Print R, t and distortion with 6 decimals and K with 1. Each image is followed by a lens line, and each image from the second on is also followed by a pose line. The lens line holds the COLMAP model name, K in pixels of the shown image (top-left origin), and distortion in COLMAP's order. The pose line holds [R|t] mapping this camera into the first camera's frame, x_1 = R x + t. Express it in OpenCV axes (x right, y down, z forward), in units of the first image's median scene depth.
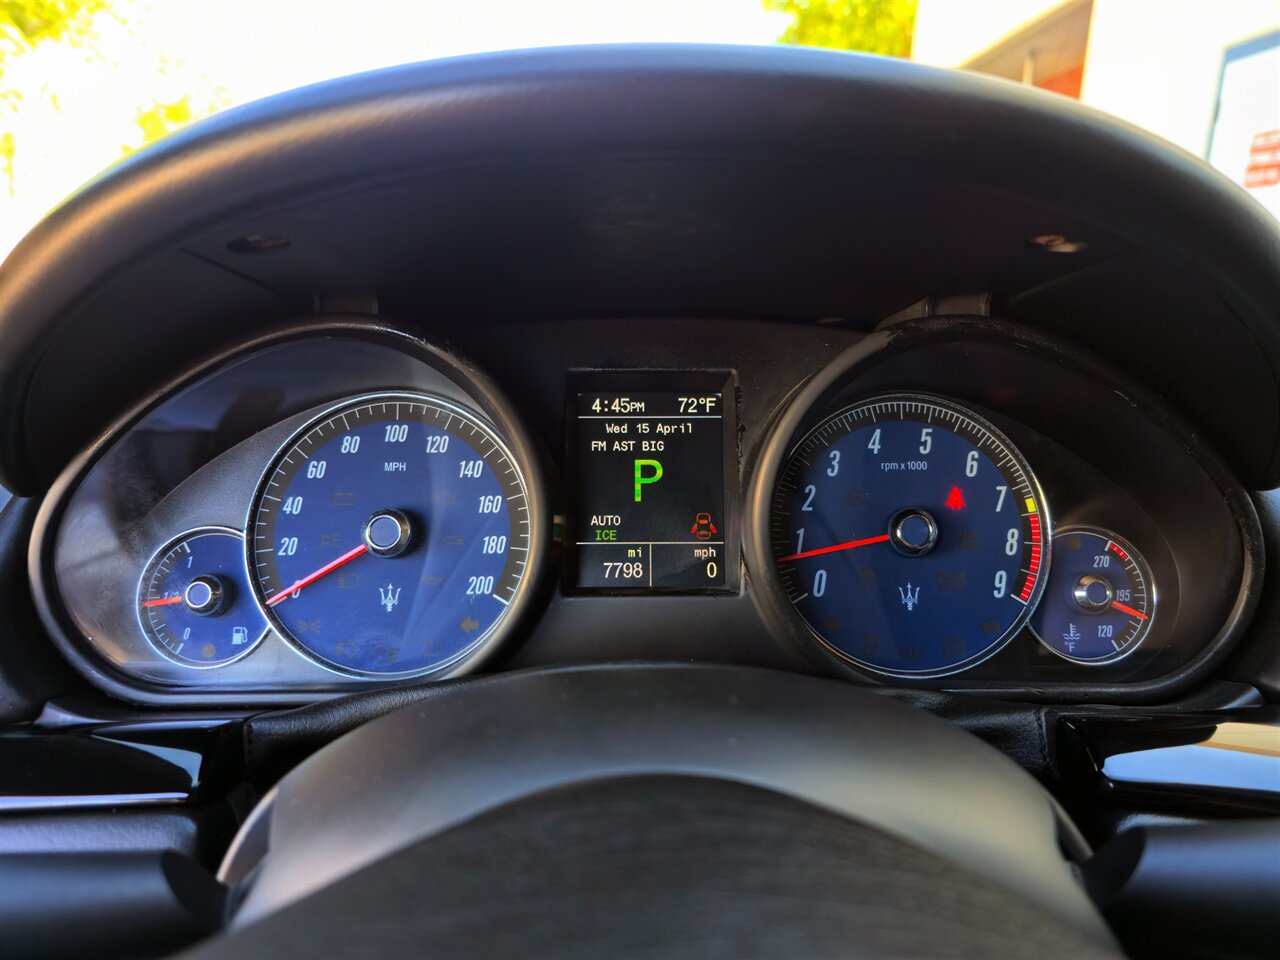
lens RADIAL K [[869.2, 0, 640.0], [0, 869.2, 480.0], [0, 0, 1]] dist [0.036166, -0.033503]
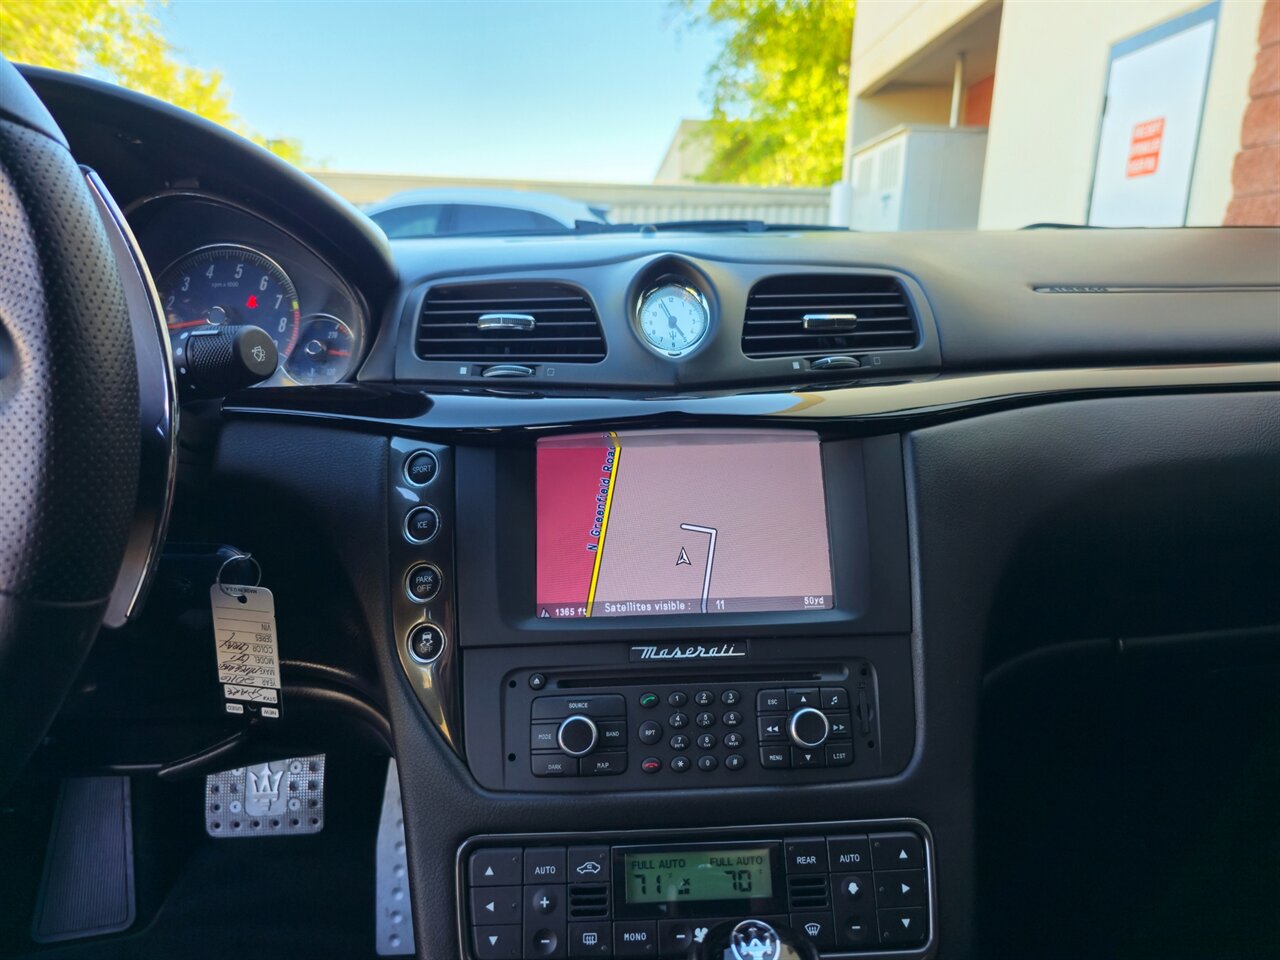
lens RADIAL K [[869.2, 0, 640.0], [0, 869.2, 480.0], [0, 0, 1]] dist [0.036166, -0.033503]
pose [[0.999551, -0.021019, 0.021377, 1.103674], [0.021074, 0.999775, -0.002347, 0.404901], [-0.021322, 0.002796, 0.999769, -0.804892]]
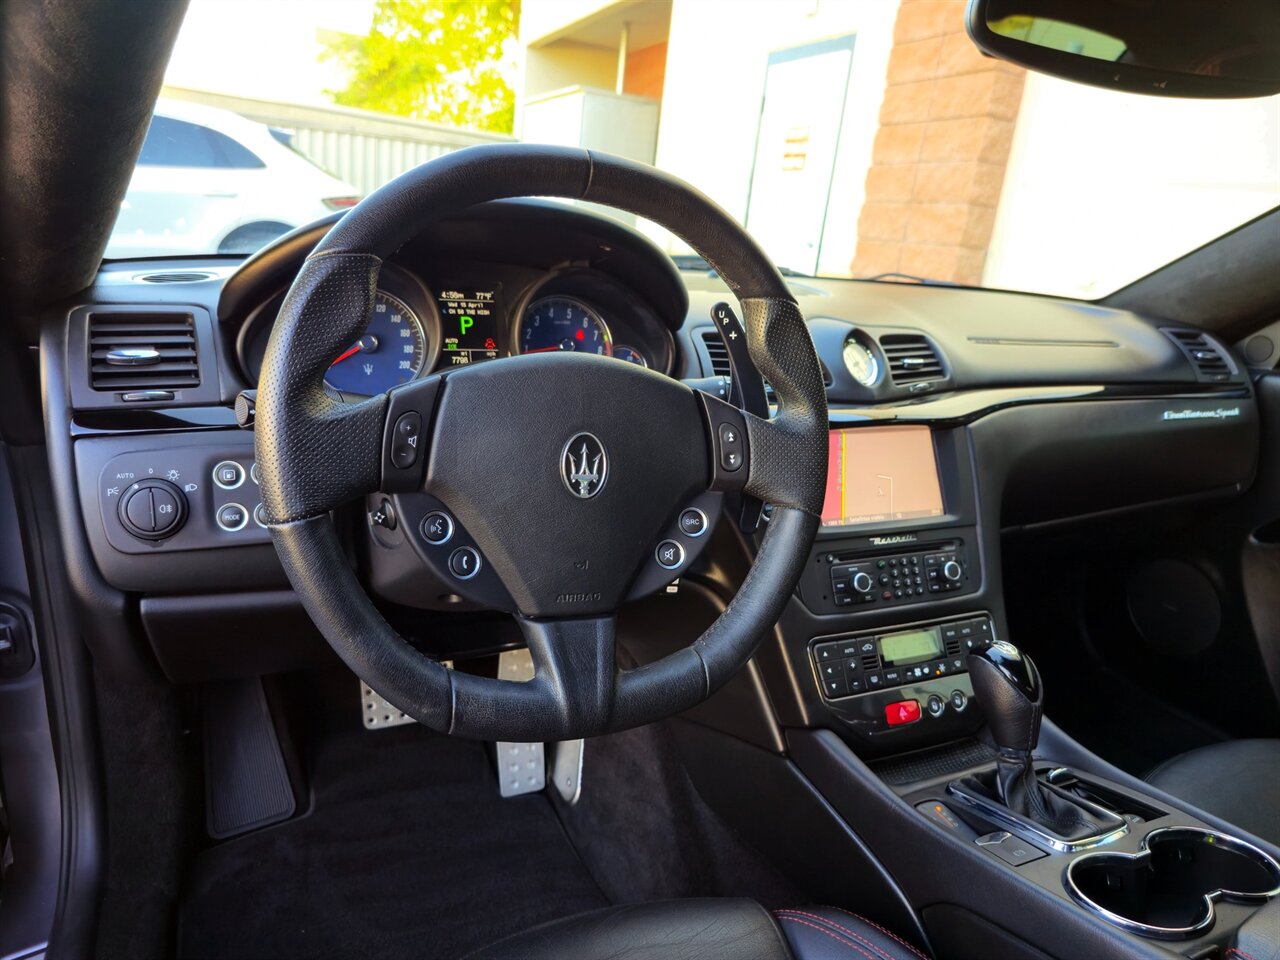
lens RADIAL K [[869.2, 0, 640.0], [0, 869.2, 480.0], [0, 0, 1]] dist [0.036166, -0.033503]
pose [[0.912023, -0.050208, 0.407055, -0.589292], [0.021858, 0.997018, 0.074003, 0.273827], [-0.409557, -0.058595, 0.910401, -1.555201]]
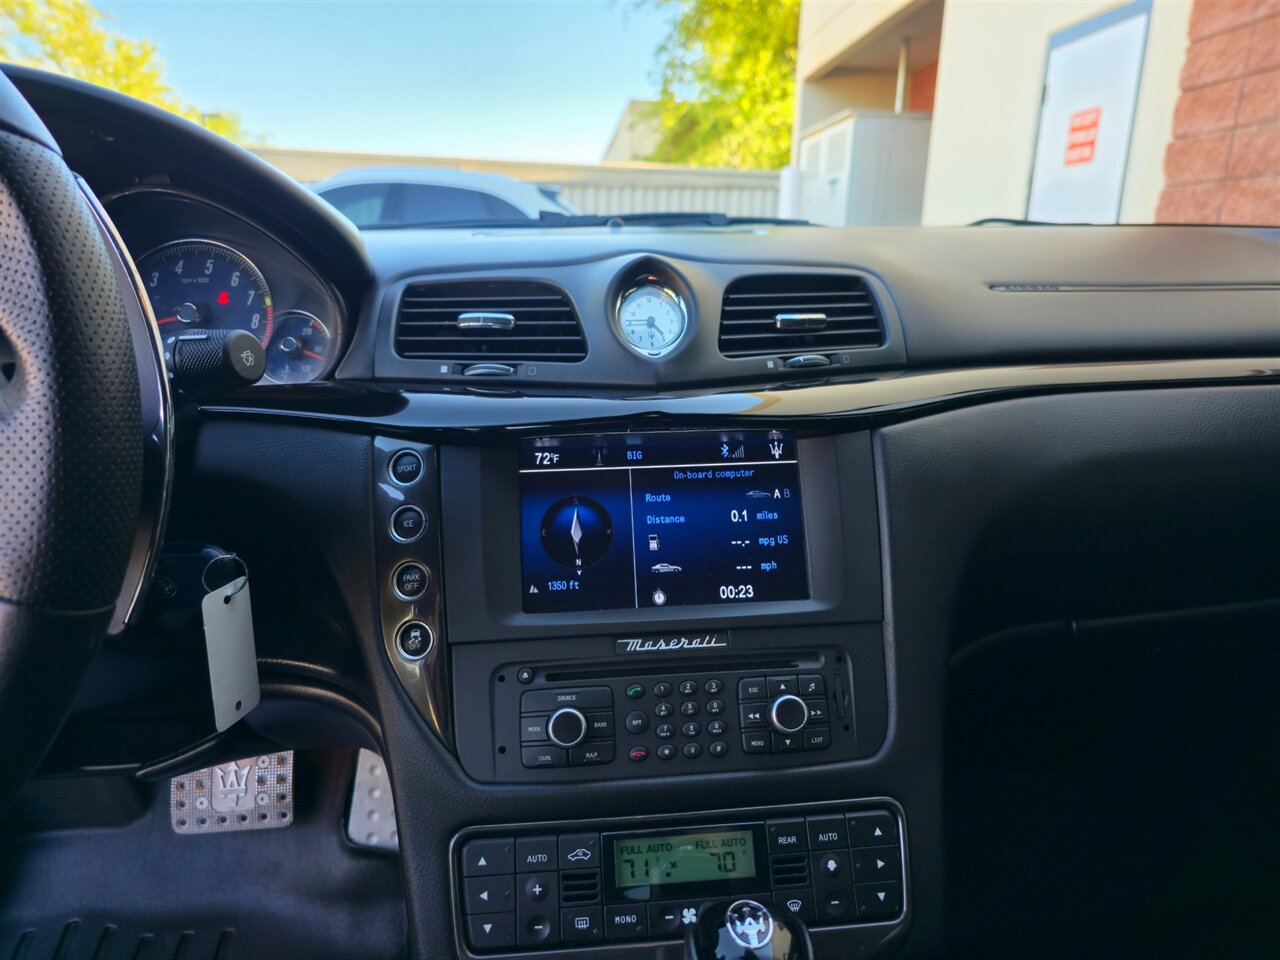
lens RADIAL K [[872.8, 0, 638.6], [0, 872.8, 470.6], [0, 0, 1]] dist [0.031057, -0.032226]
pose [[0.996628, -0.028900, 0.076797, 1.048155], [0.028324, 0.999562, 0.008580, 0.378739], [-0.077012, -0.006376, 0.997010, -0.847955]]
